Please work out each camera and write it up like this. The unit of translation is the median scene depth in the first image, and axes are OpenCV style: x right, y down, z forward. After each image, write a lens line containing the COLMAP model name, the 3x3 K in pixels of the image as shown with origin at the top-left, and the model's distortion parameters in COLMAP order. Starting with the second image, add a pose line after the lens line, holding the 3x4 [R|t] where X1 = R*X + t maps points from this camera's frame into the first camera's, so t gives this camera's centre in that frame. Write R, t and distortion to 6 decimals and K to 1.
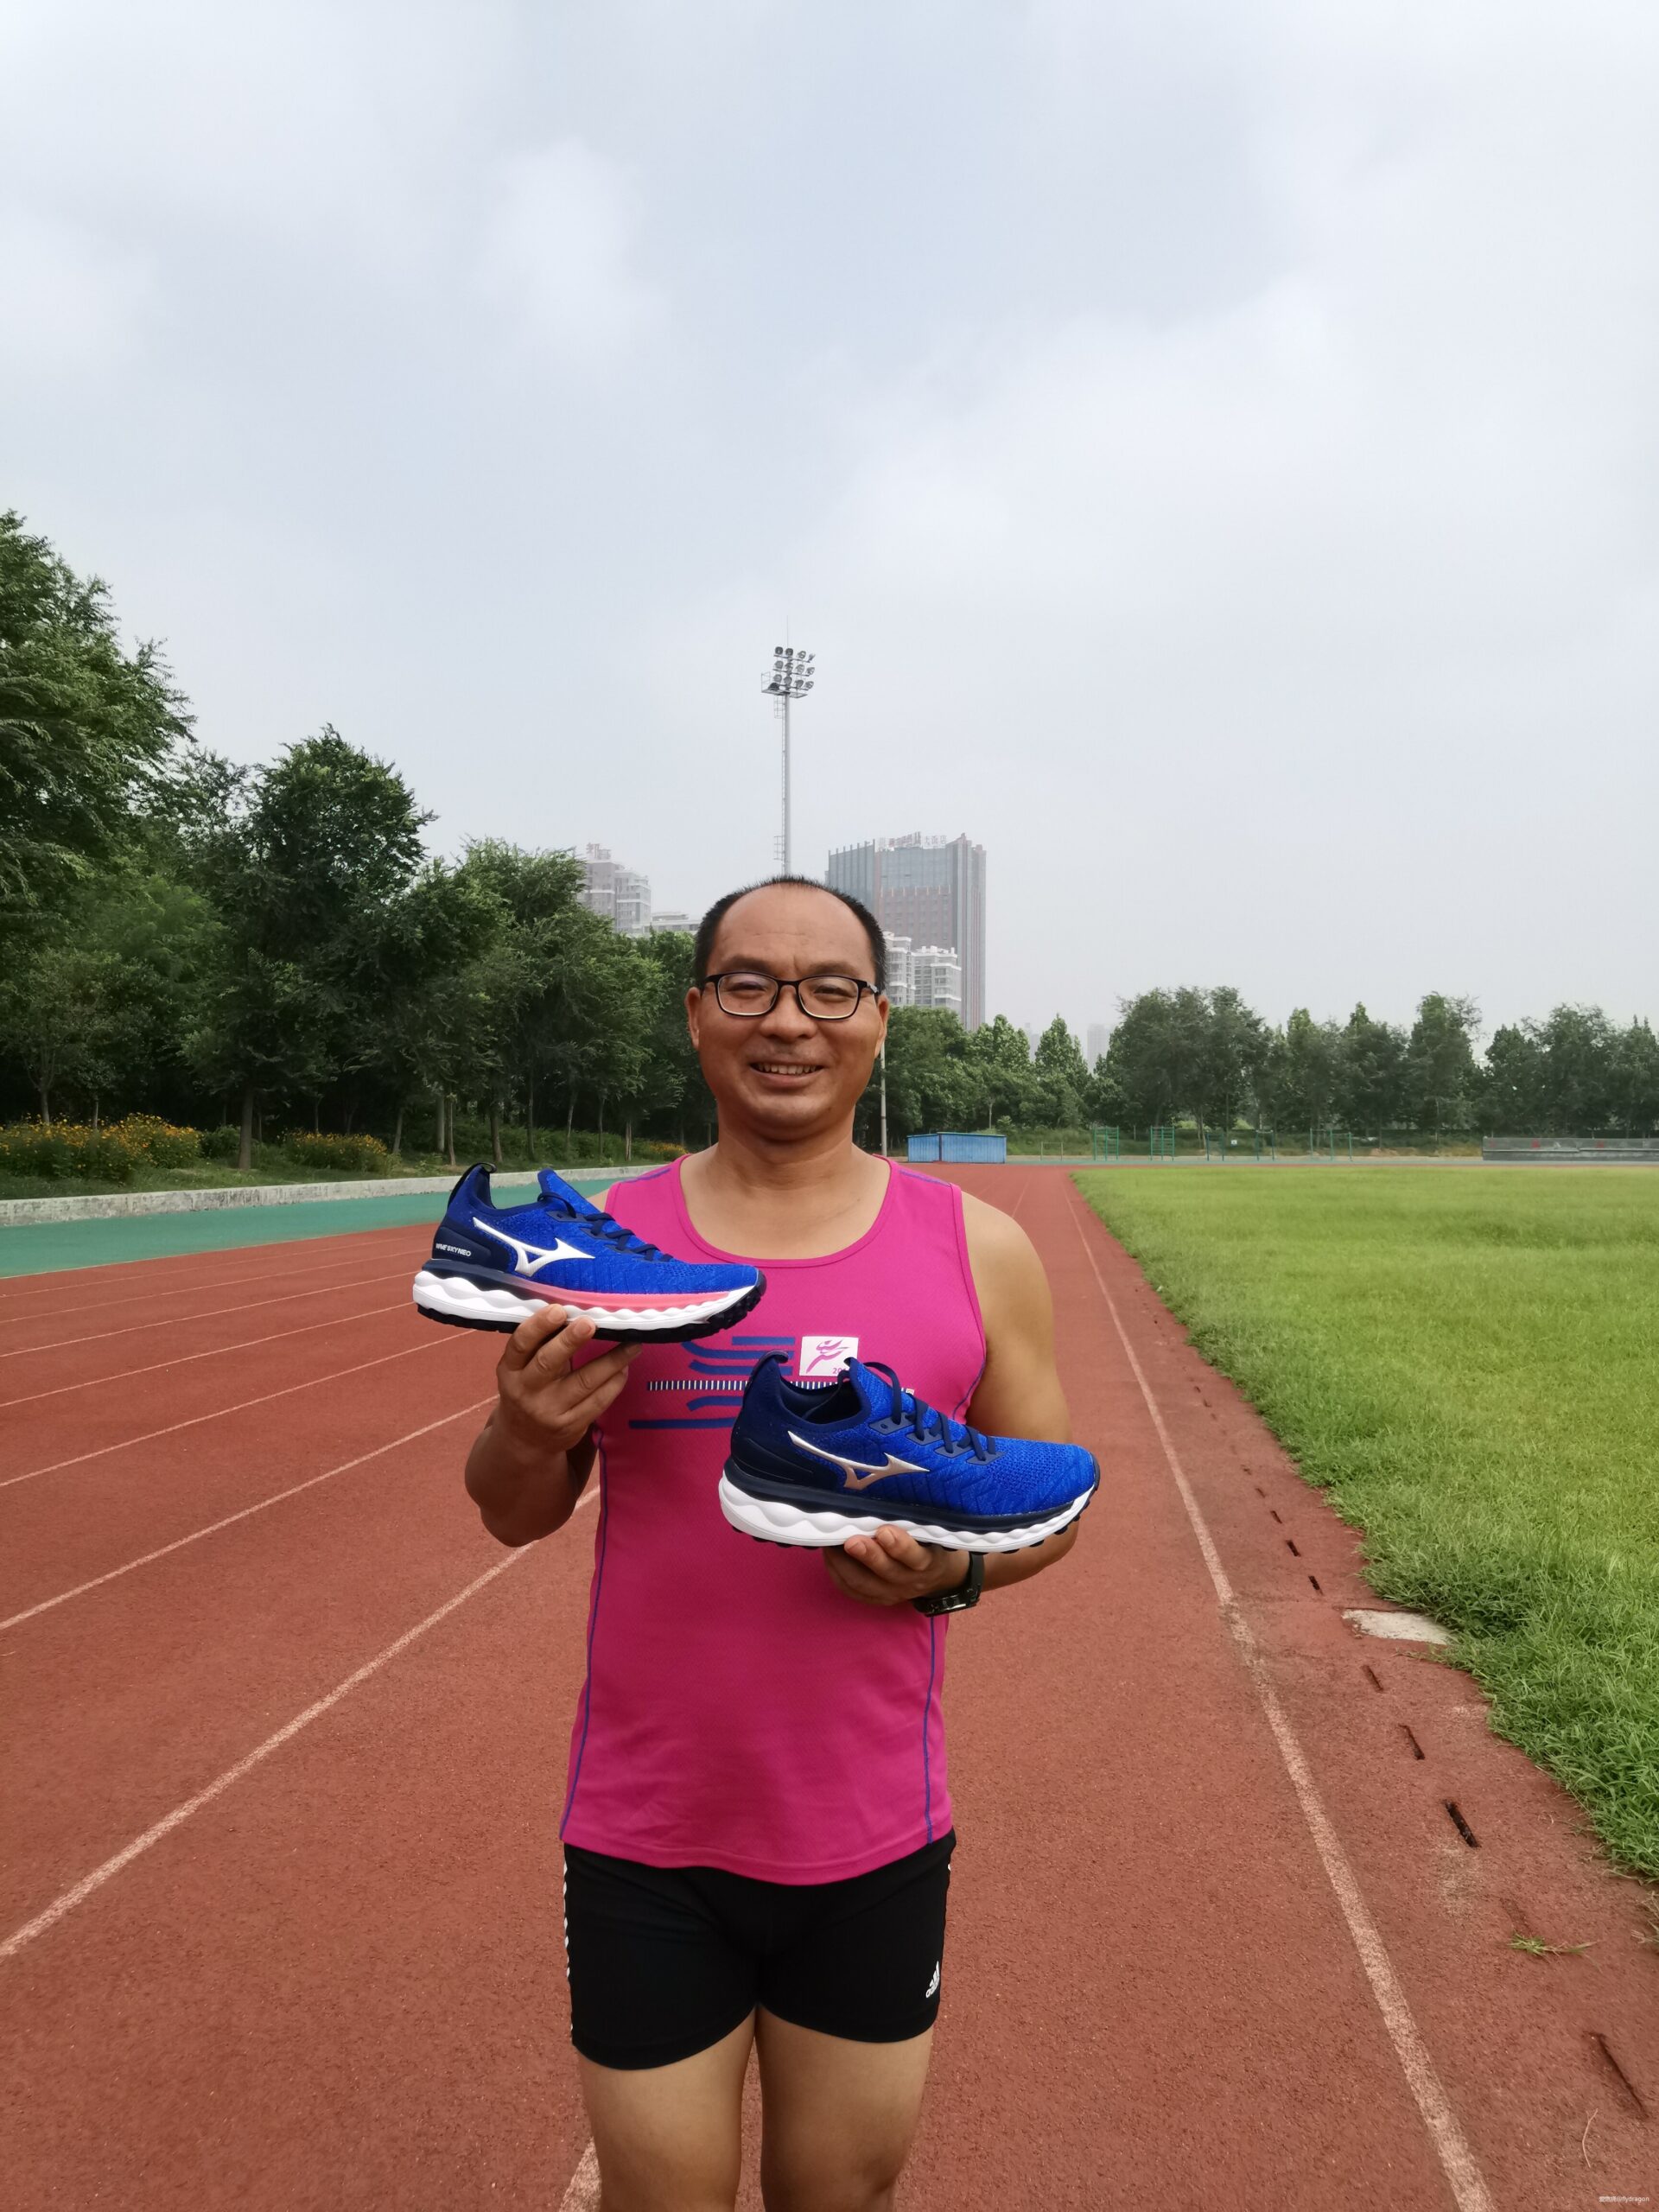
lens RADIAL K [[1743.7, 0, 775.0], [0, 1743.7, 1106.3], [0, 0, 1]] dist [-0.033091, 0.060402]
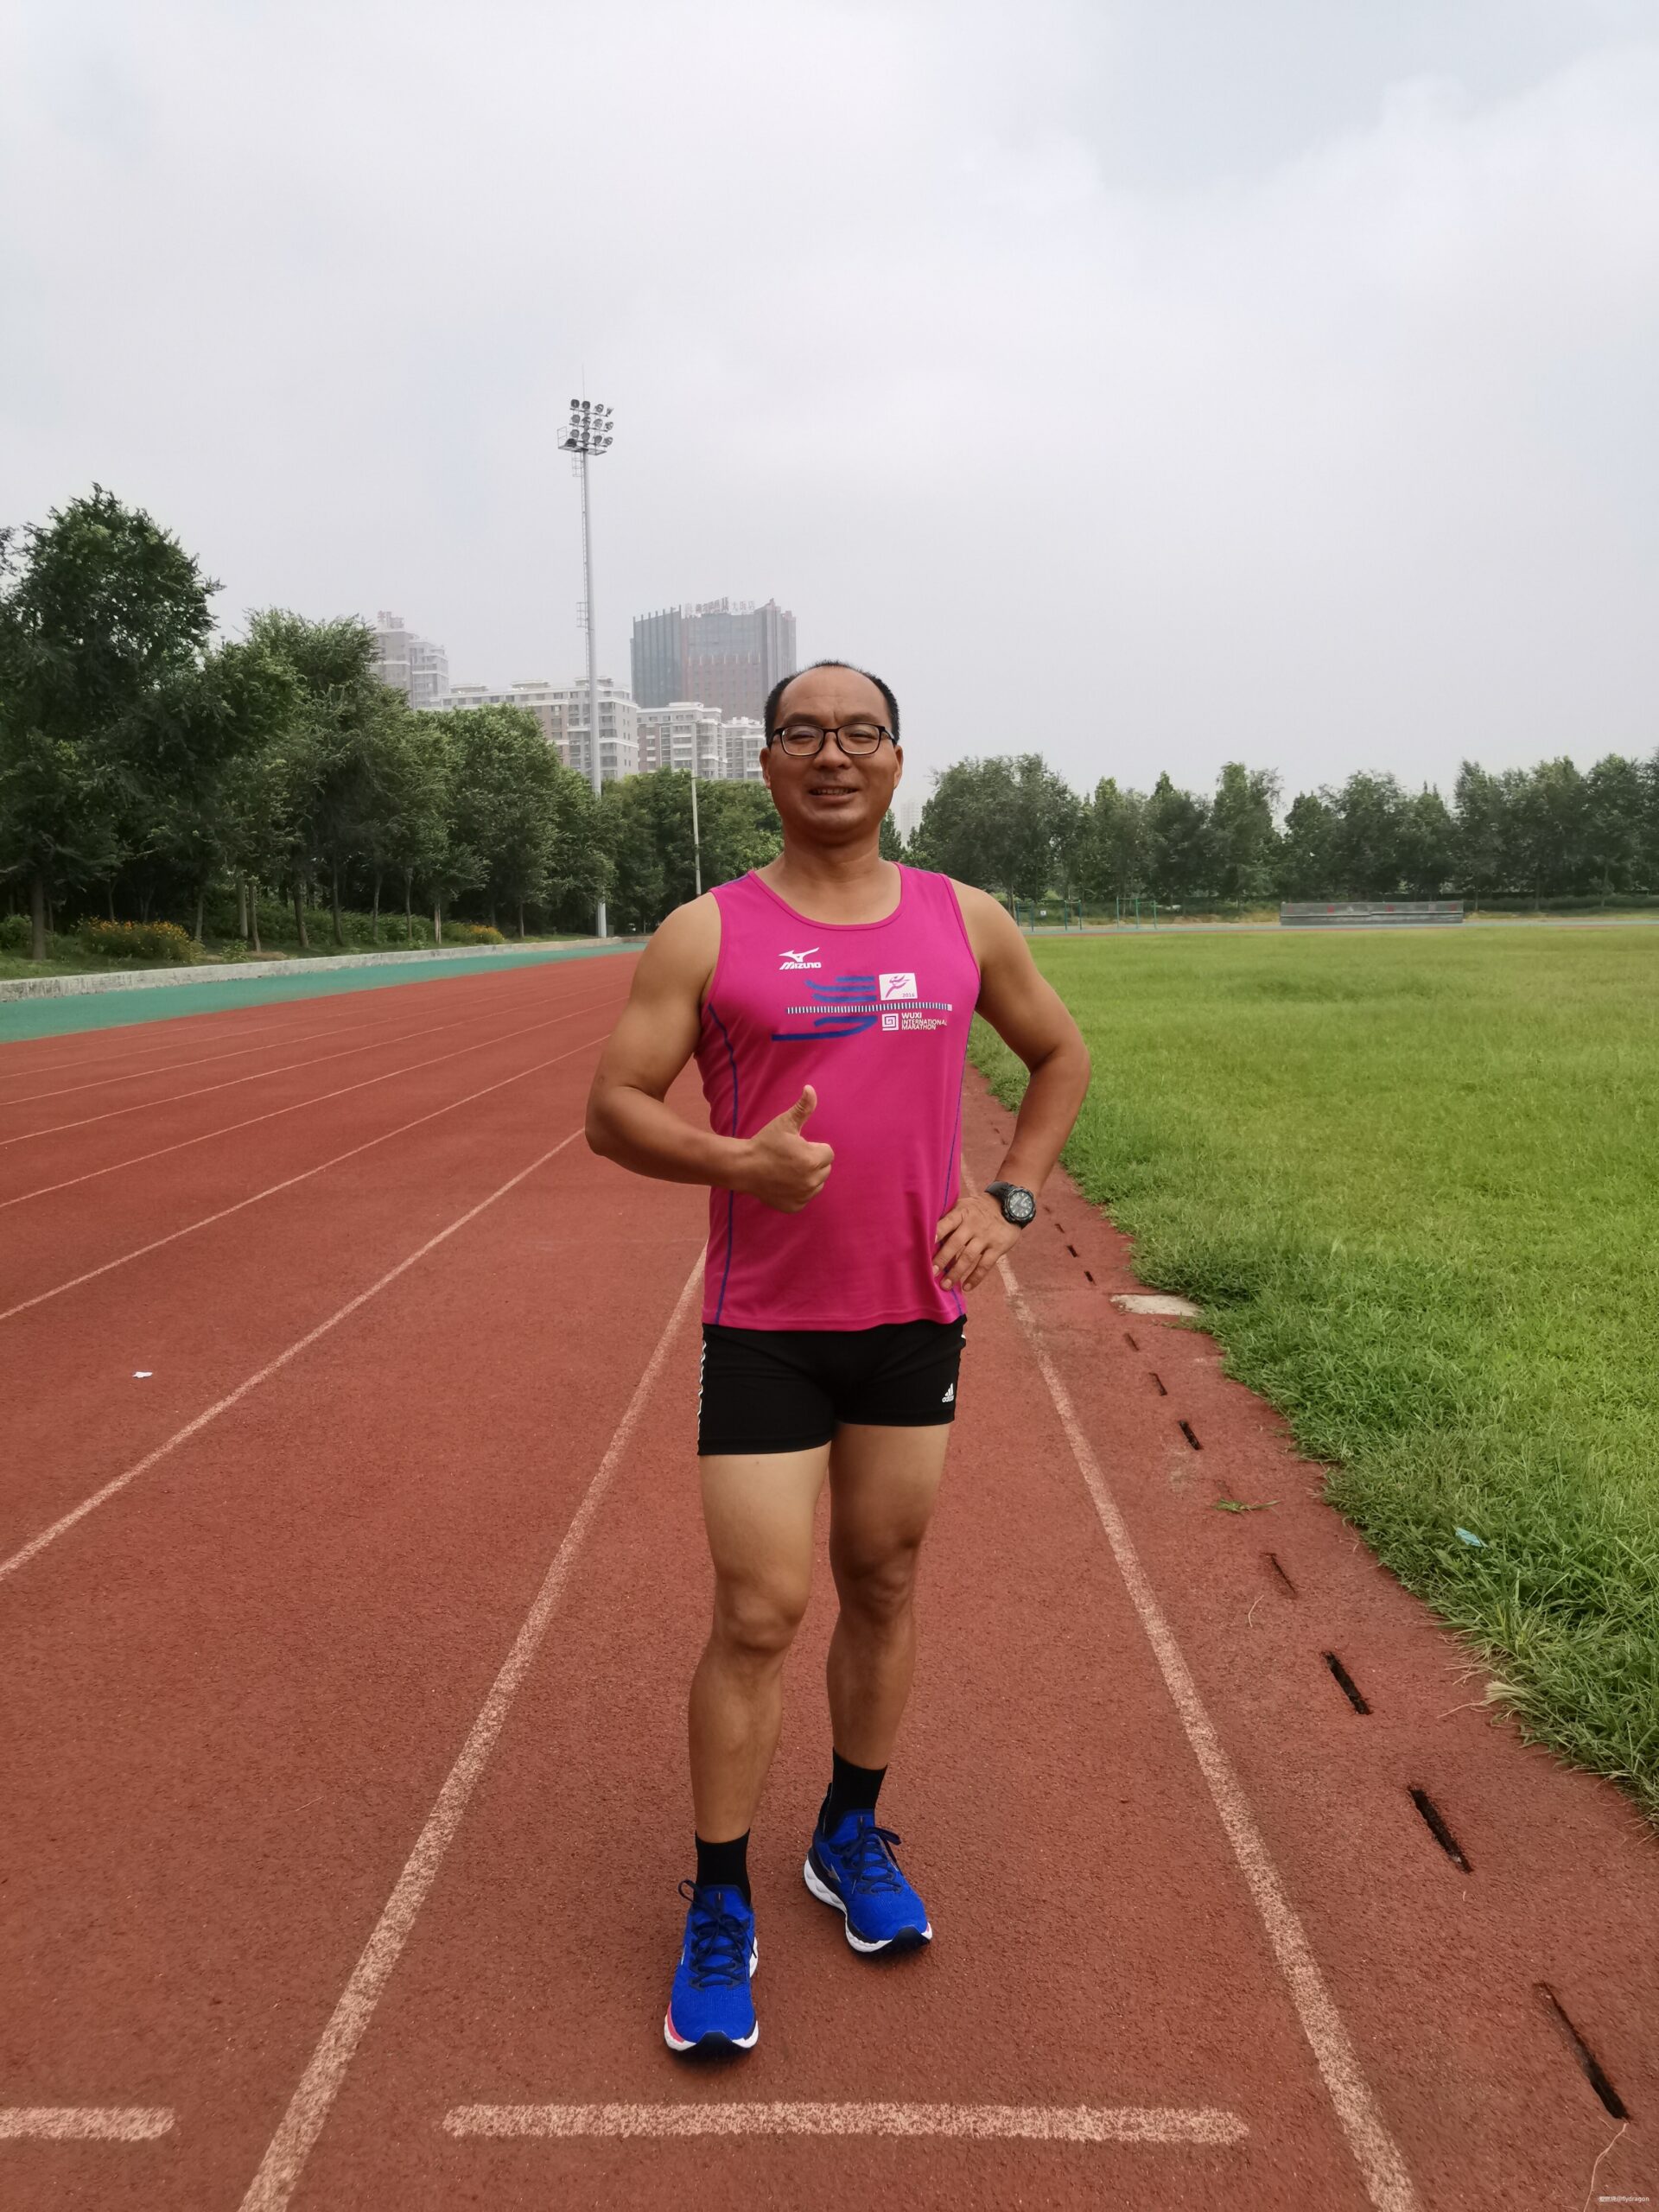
lens RADIAL K [[1743.7, 0, 775.0], [0, 1743.7, 1106.3], [0, 0, 1]] dist [-0.033091, 0.060402]
pose [[0.994142, -0.031859, 0.103283, -0.012585], [0.018475, 0.991597, 0.128042, 0.012177], [-0.106494, -0.125383, 0.986376, -0.108829]]
